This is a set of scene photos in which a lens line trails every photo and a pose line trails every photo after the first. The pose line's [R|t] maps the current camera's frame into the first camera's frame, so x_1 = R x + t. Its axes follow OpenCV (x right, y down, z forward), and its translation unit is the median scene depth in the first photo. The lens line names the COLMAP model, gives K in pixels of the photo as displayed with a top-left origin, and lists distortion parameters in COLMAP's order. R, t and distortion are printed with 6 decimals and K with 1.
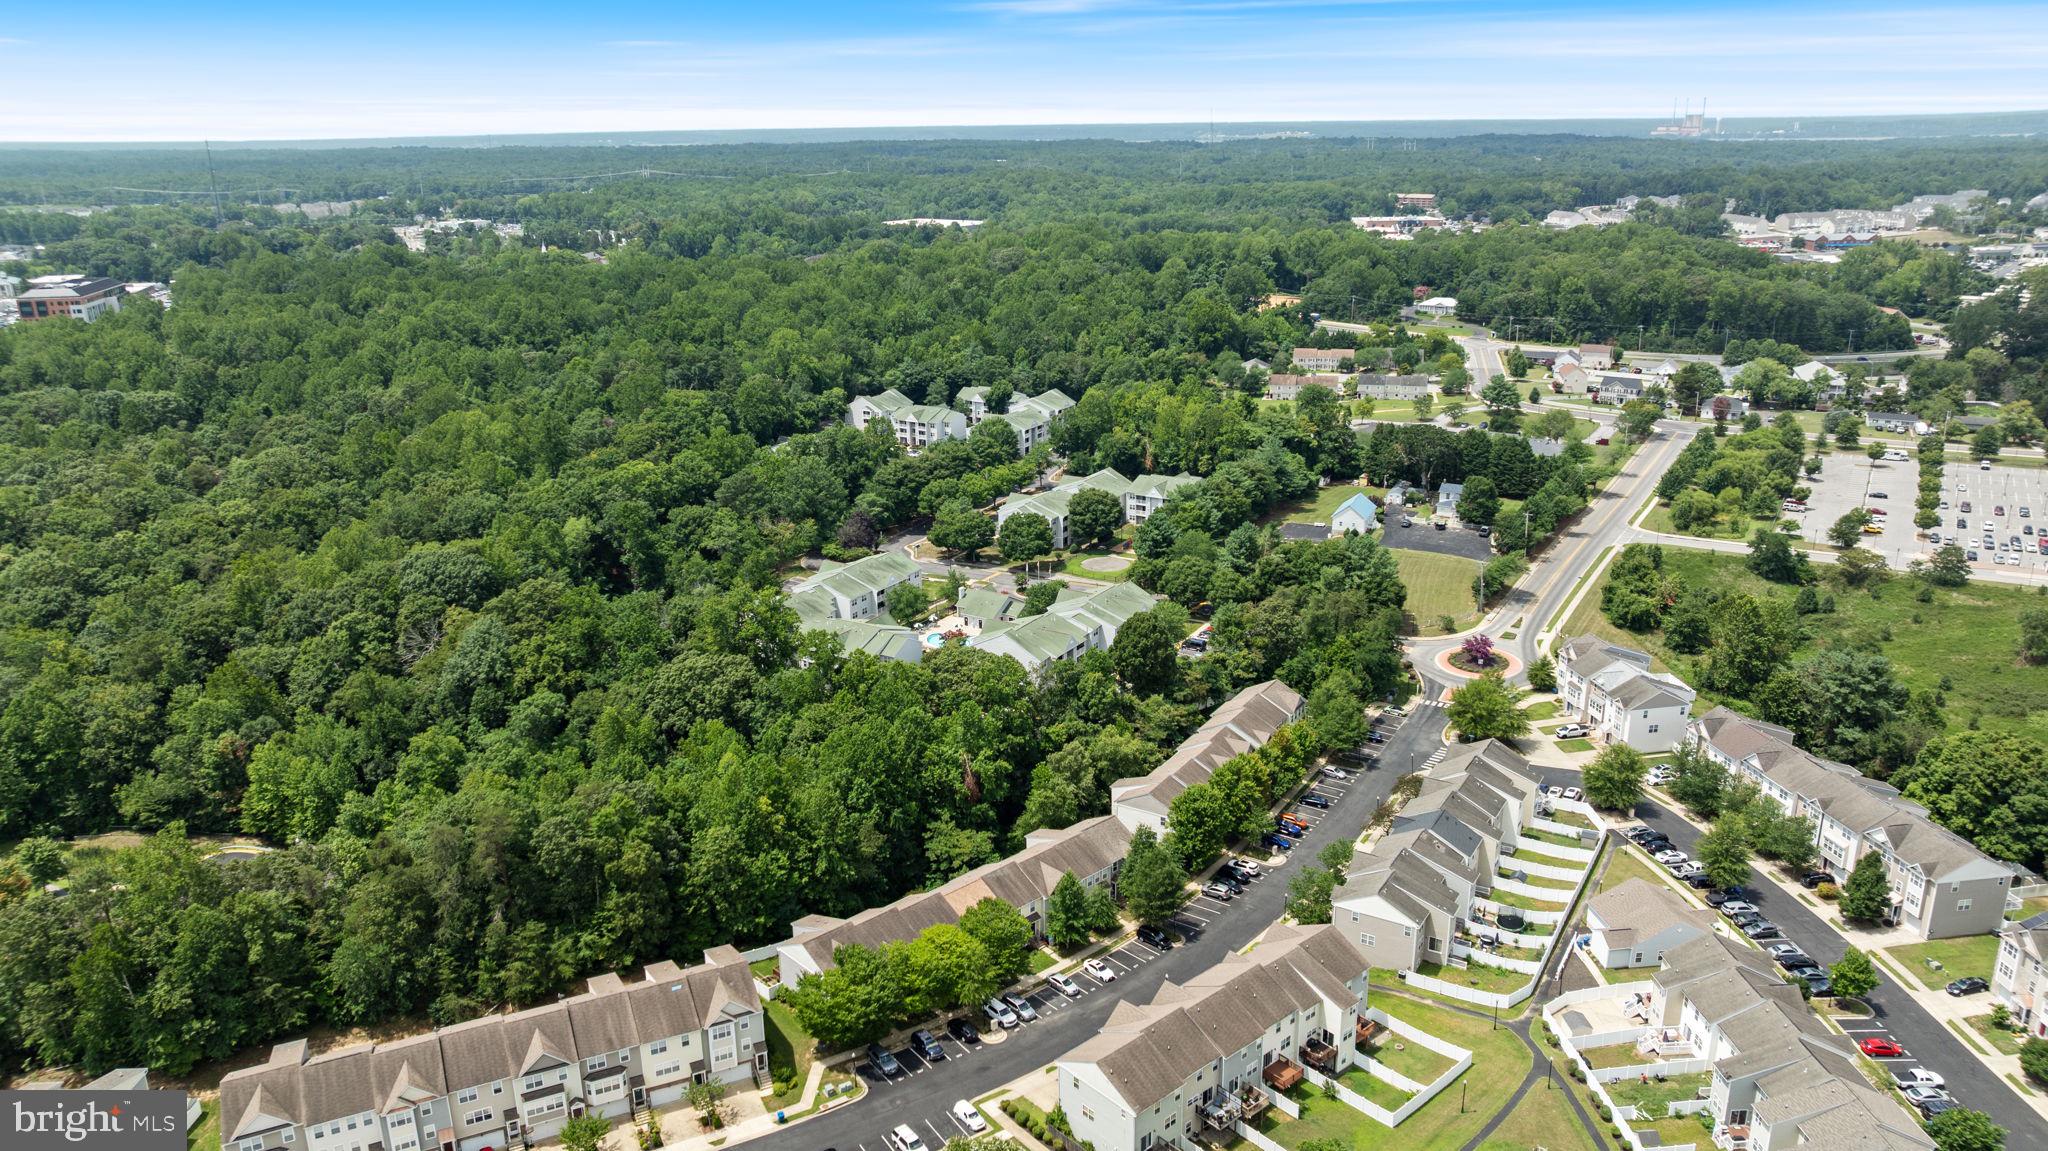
lens RADIAL K [[1431.9, 0, 1024.0], [0, 1431.9, 575.5], [0, 0, 1]] dist [-0.016505, -0.000869]
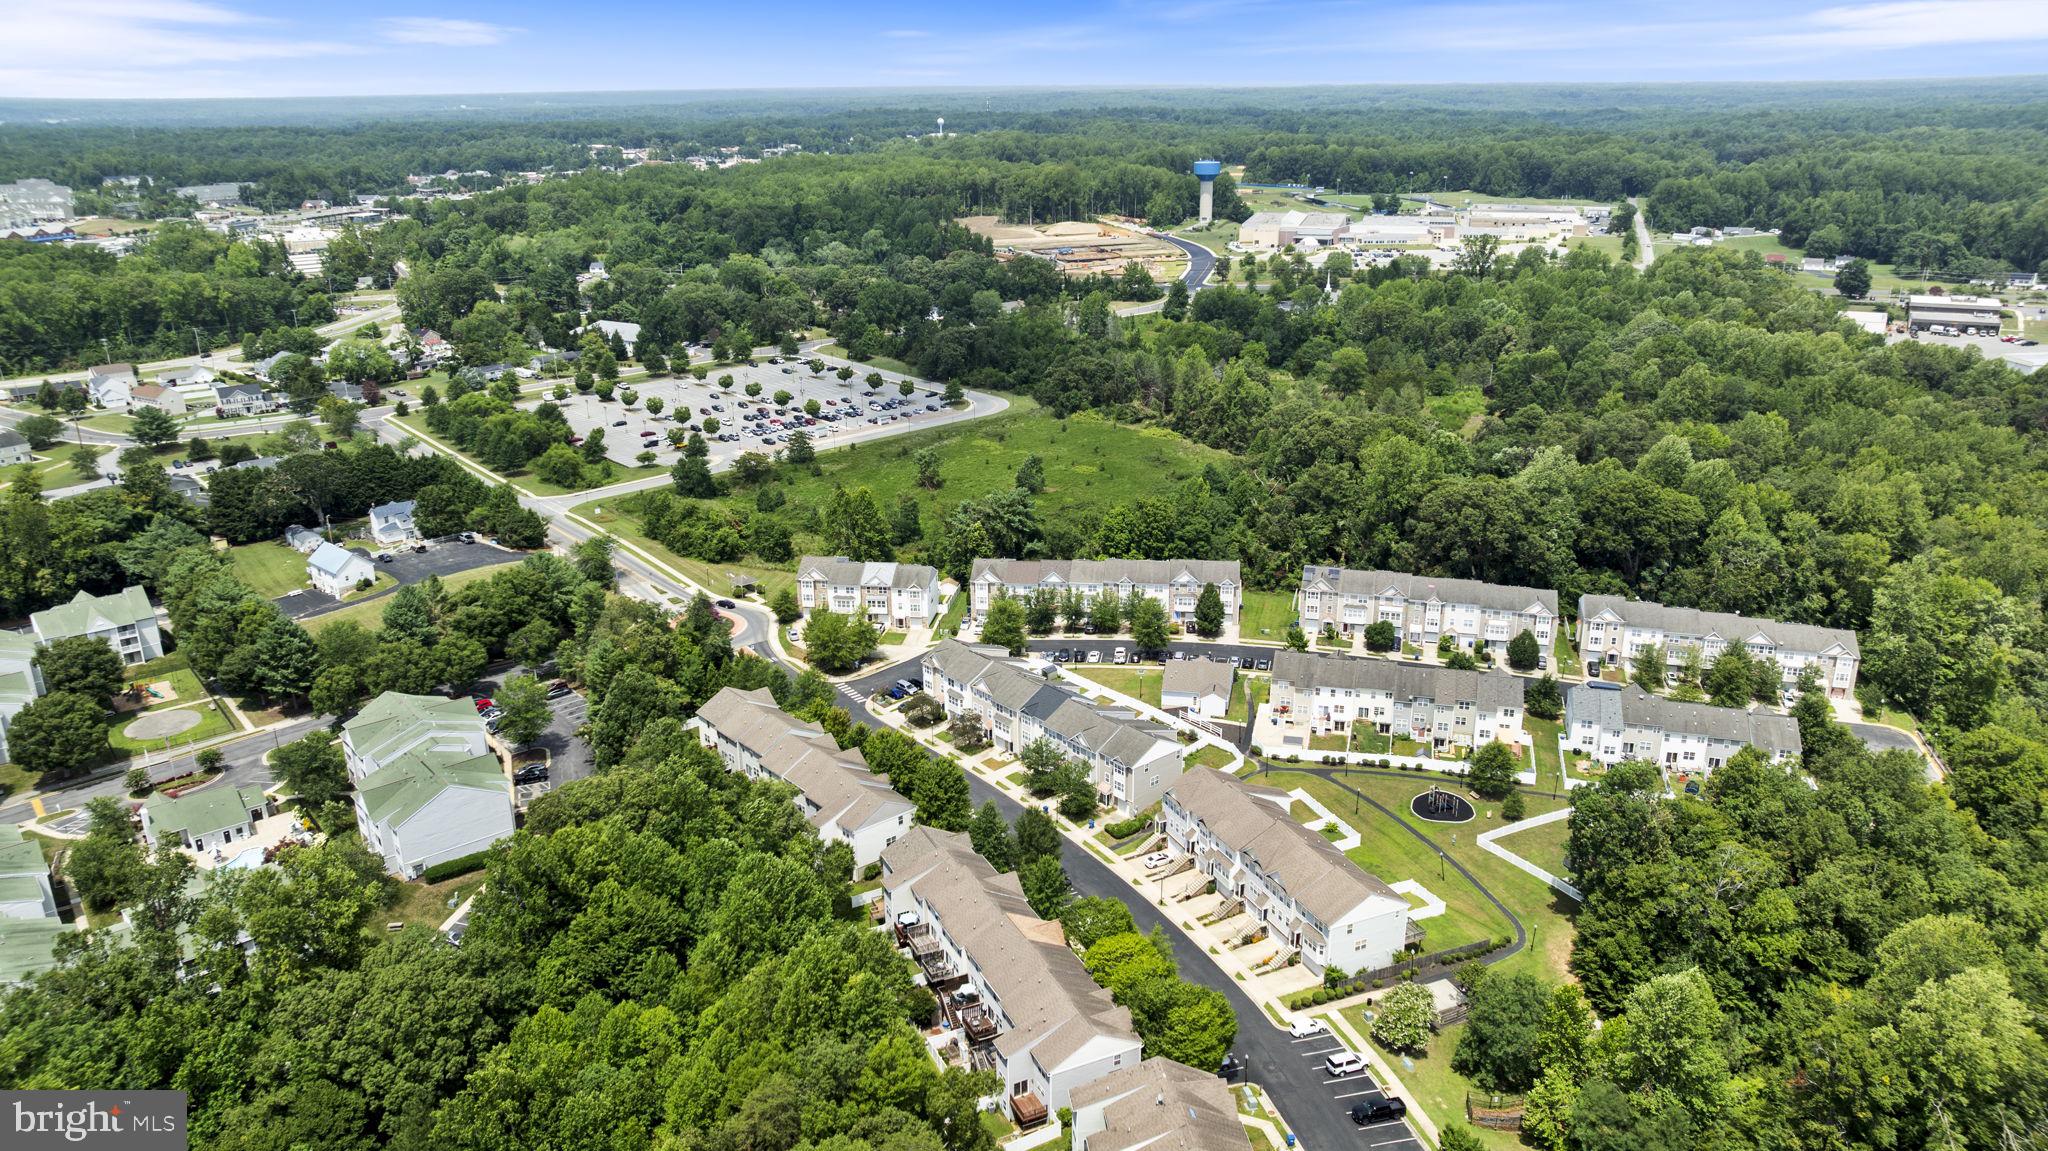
lens RADIAL K [[1431.9, 0, 1024.0], [0, 1431.9, 575.5], [0, 0, 1]] dist [-0.016505, -0.000869]
pose [[0.305233, -0.302540, 0.902941, -0.264115], [0.296639, 0.931221, 0.211738, -0.061042], [-0.904897, 0.203218, 0.373984, 0.195683]]
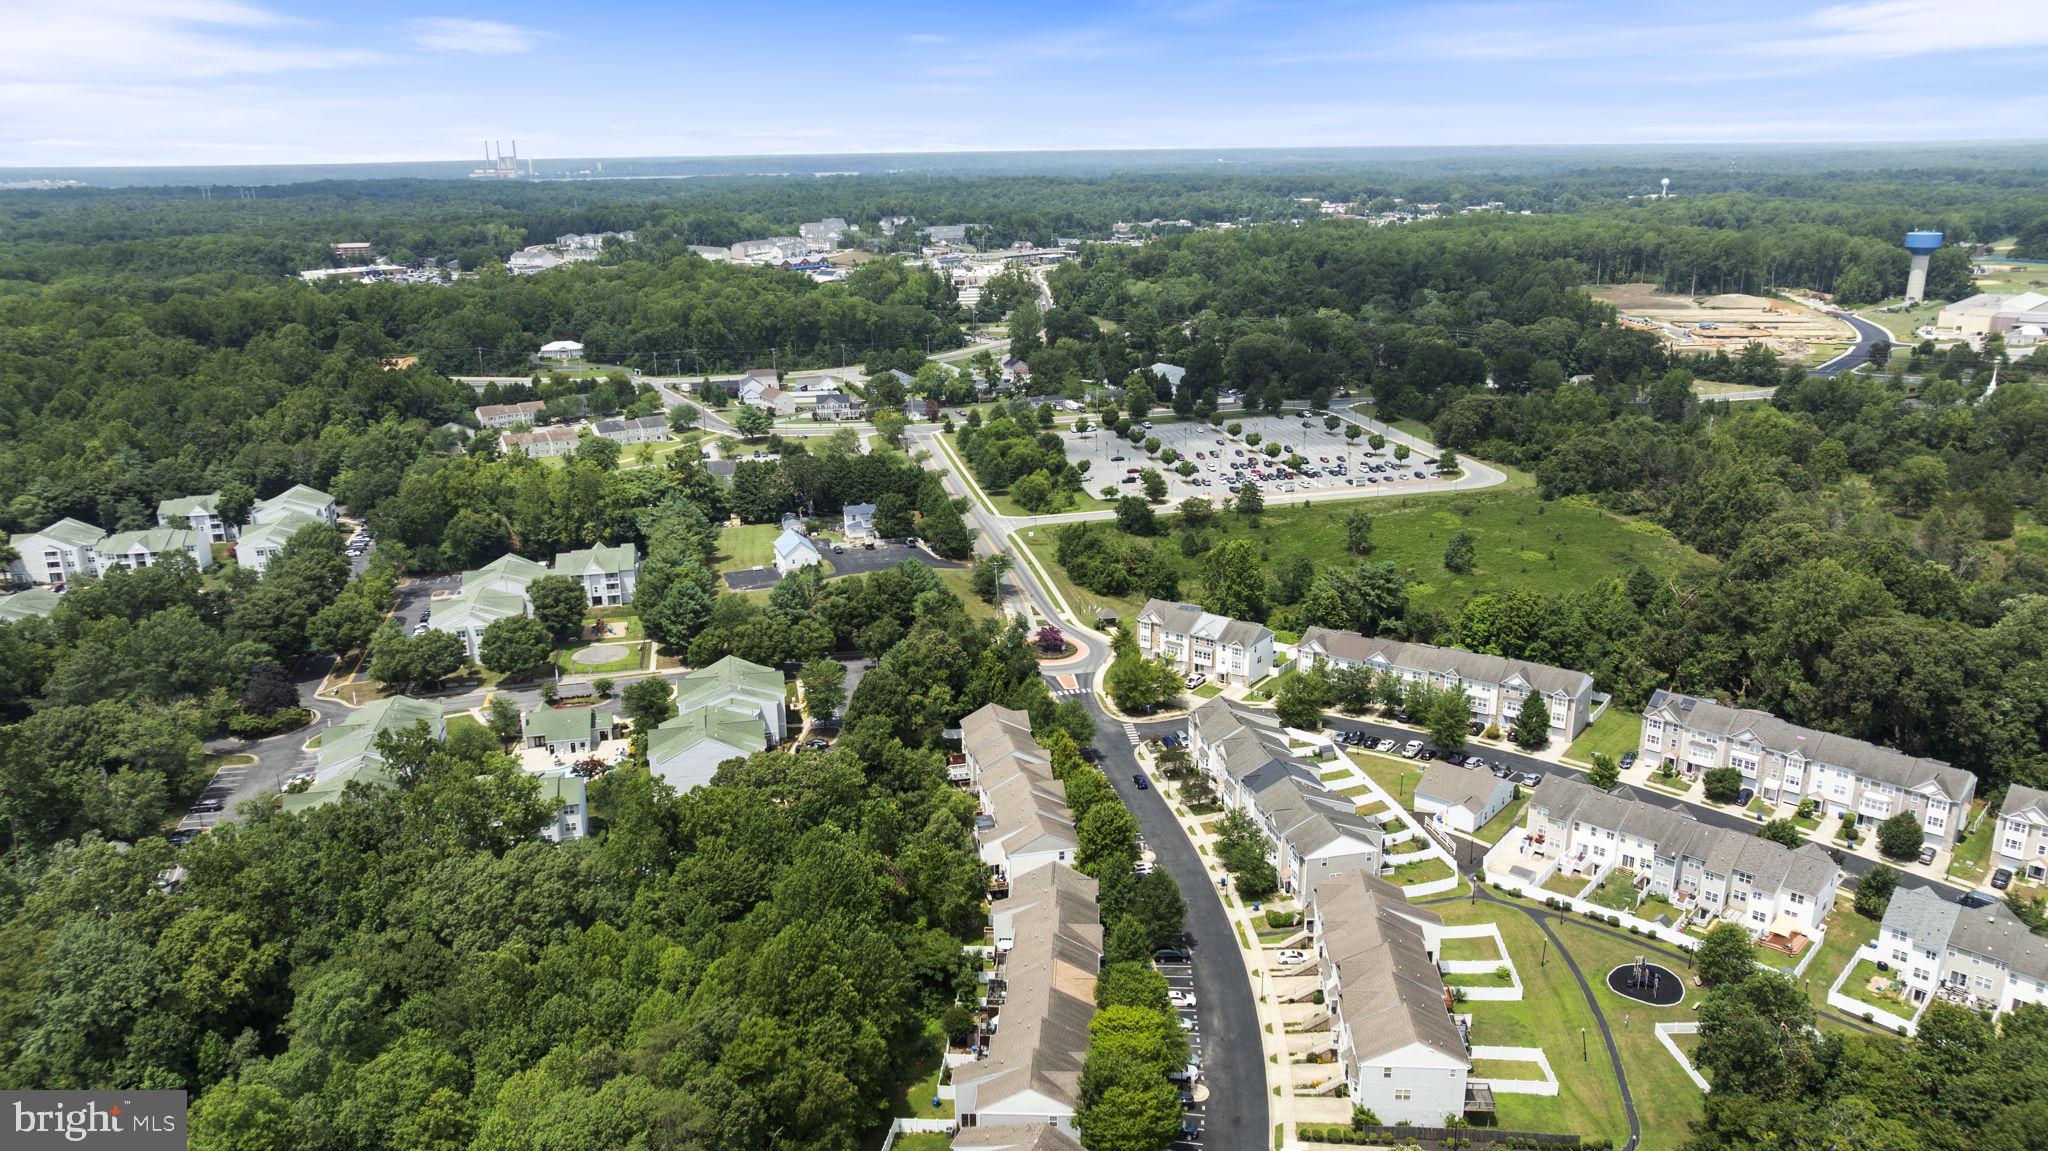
lens RADIAL K [[1431.9, 0, 1024.0], [0, 1431.9, 575.5], [0, 0, 1]] dist [-0.016505, -0.000869]
pose [[0.717651, -0.196264, 0.668174, -0.206712], [0.214738, 0.975078, 0.055772, -0.029972], [-0.662468, 0.103458, 0.741912, 0.097132]]
